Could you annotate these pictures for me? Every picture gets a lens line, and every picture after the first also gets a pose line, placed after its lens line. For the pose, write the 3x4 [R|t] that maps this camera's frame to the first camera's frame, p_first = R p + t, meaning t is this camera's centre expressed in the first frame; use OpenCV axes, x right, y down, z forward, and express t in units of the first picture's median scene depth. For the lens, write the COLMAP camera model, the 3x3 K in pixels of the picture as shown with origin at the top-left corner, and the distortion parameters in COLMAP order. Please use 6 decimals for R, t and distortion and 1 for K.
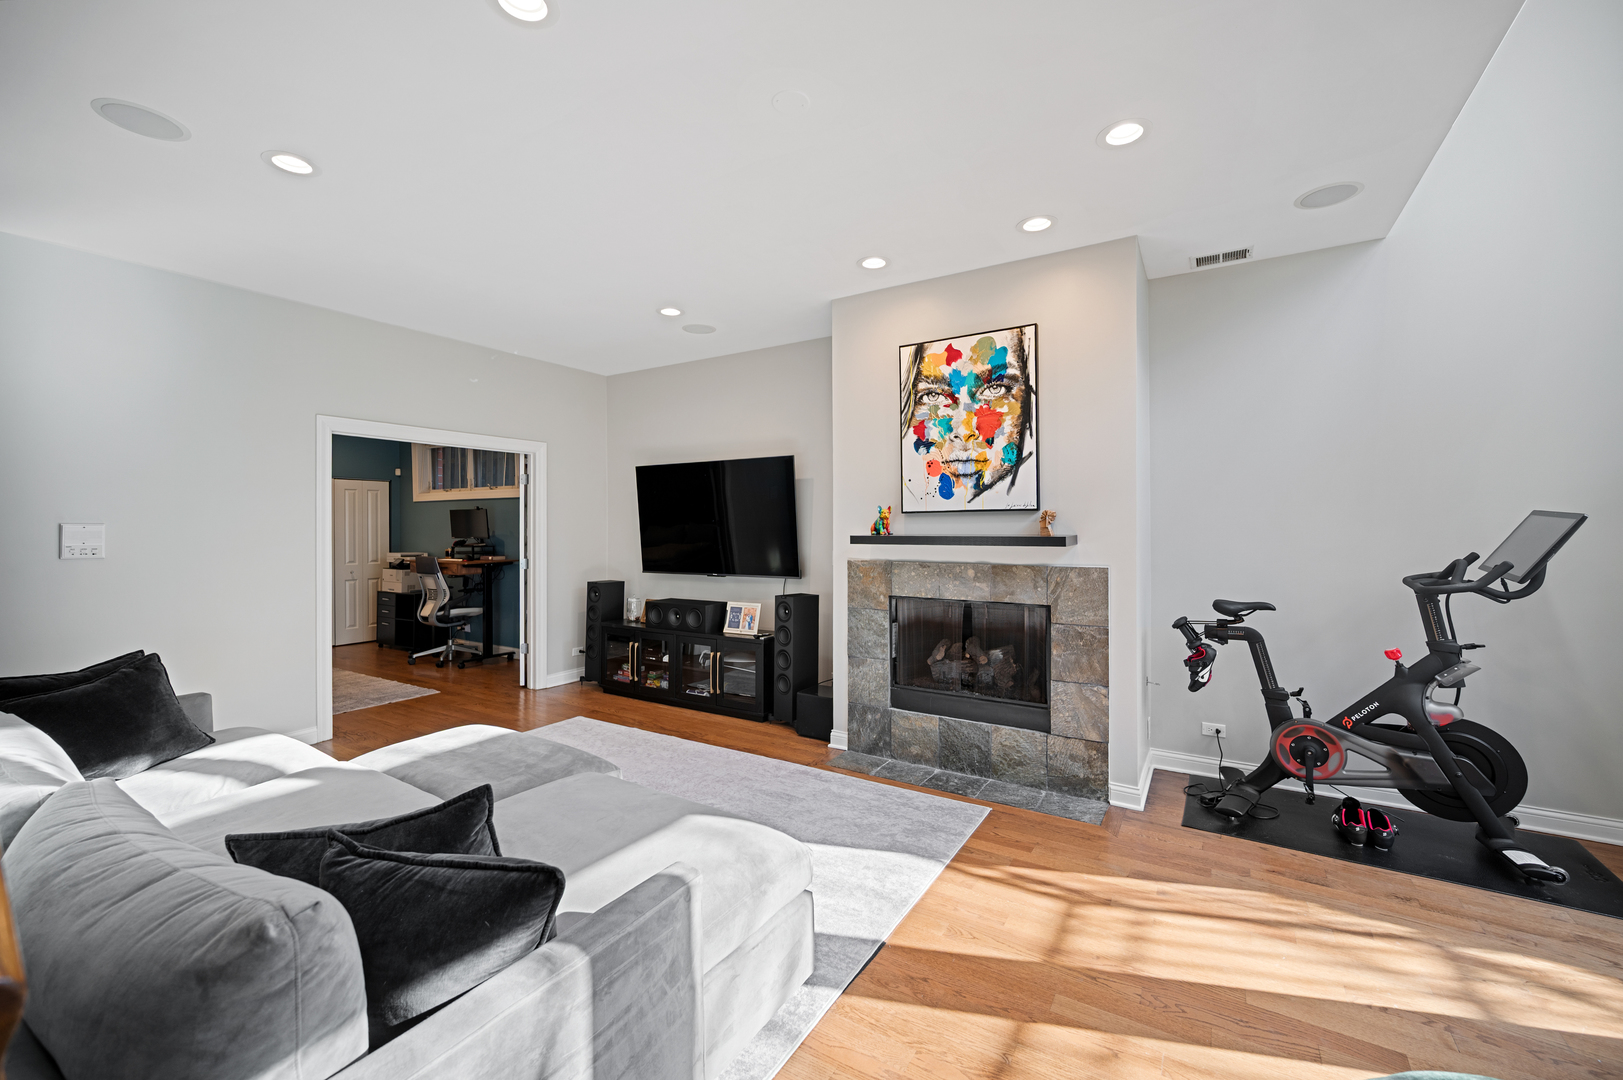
lens RADIAL K [[651.3, 0, 814.8], [0, 651.3, 529.0], [0, 0, 1]] dist [-0.001229, -0.000479]
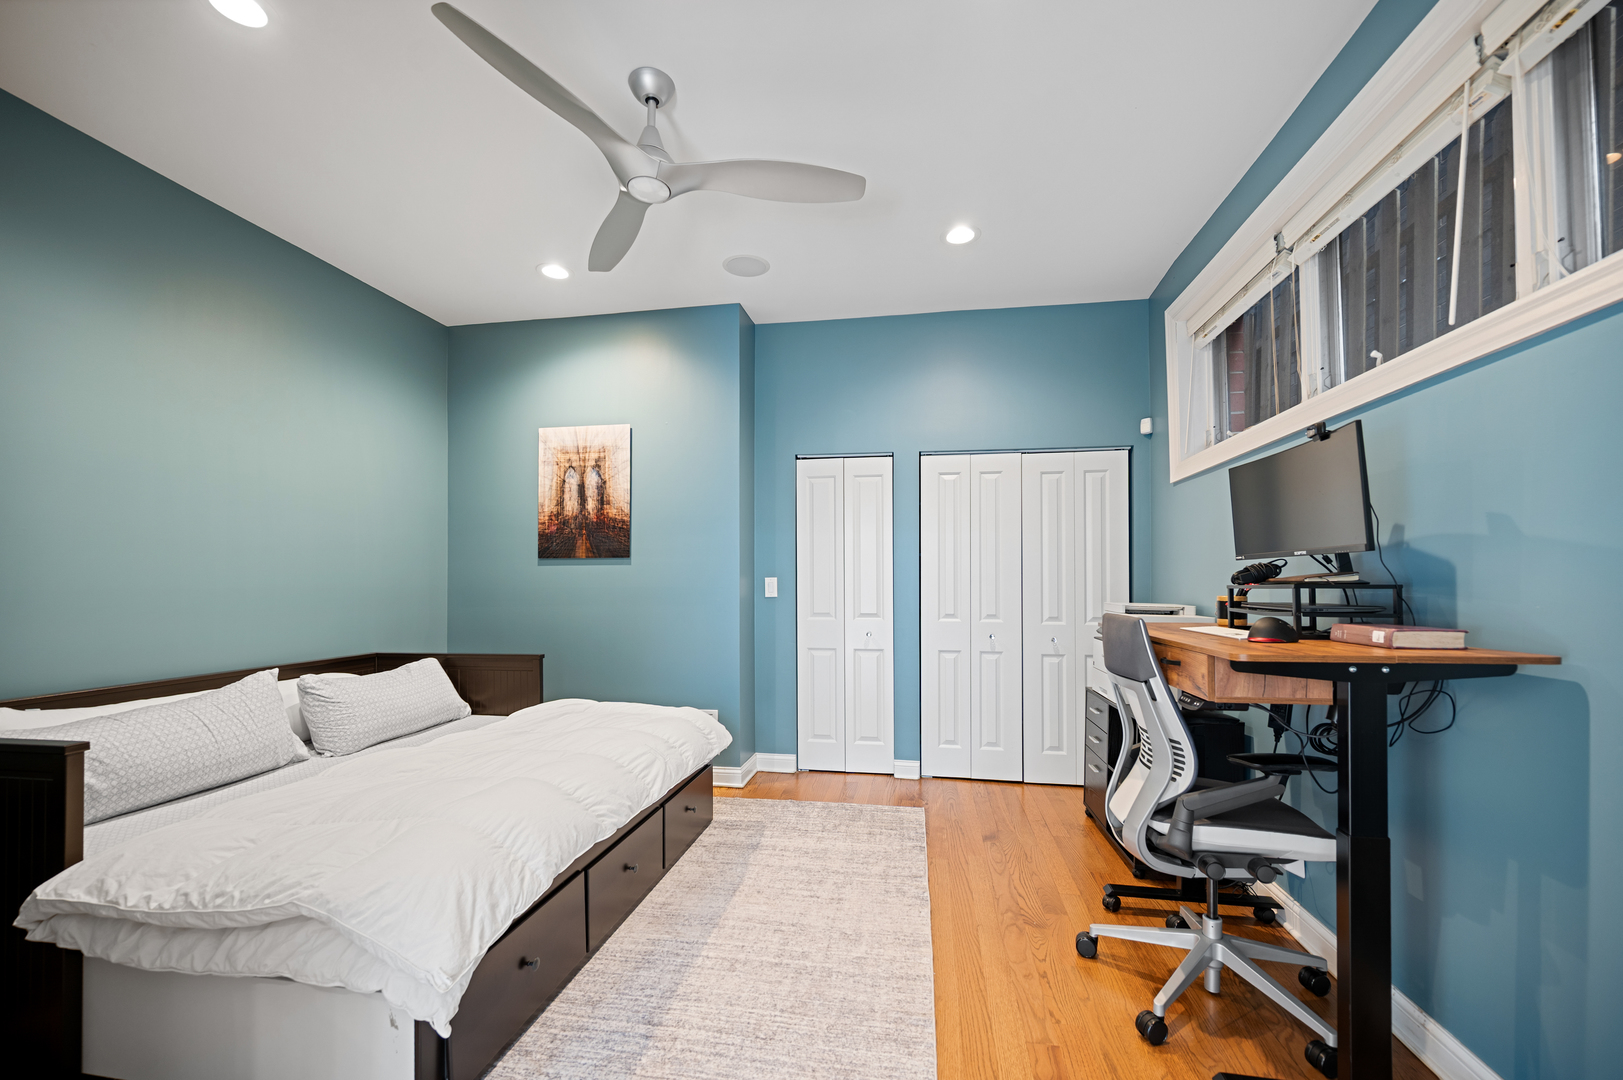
lens RADIAL K [[651.3, 0, 799.3], [0, 651.3, 576.6], [0, 0, 1]] dist [-0.001229, -0.000479]
pose [[0.355432, -0.003335, -0.934696, -0.351110], [-0.006485, 0.999961, -0.006034, 0.026036], [0.934680, 0.008206, 0.355396, 0.714180]]
